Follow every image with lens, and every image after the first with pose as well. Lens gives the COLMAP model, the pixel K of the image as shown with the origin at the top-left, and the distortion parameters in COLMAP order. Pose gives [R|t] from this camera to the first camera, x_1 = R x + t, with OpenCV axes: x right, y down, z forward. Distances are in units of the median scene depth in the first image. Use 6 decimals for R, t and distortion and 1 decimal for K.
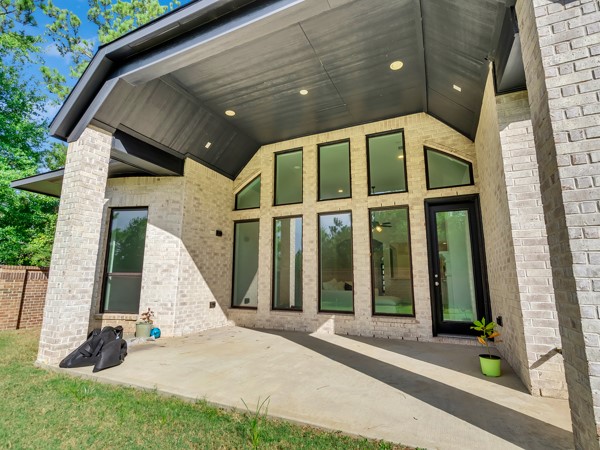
lens RADIAL K [[307.9, 0, 296.3], [0, 307.9, 223.1], [0, 0, 1]] dist [-0.004508, -0.001399]
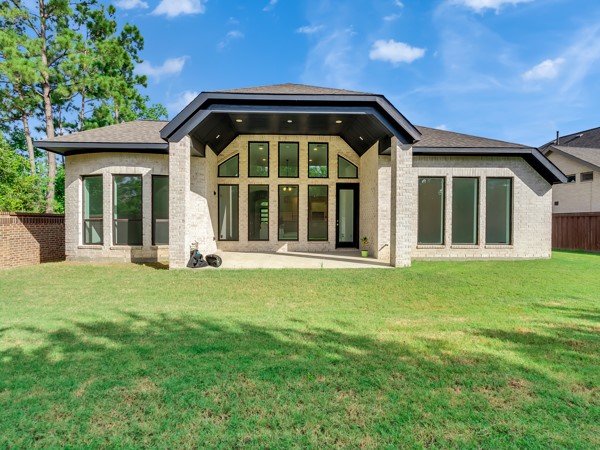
lens RADIAL K [[307.9, 0, 300.6], [0, 307.9, 226.5], [0, 0, 1]] dist [-0.004508, -0.001399]
pose [[0.880179, -0.011738, 0.474496, -0.682090], [-0.083301, 0.980358, 0.178772, -0.128887], [-0.467275, -0.196877, 0.861913, -0.617952]]
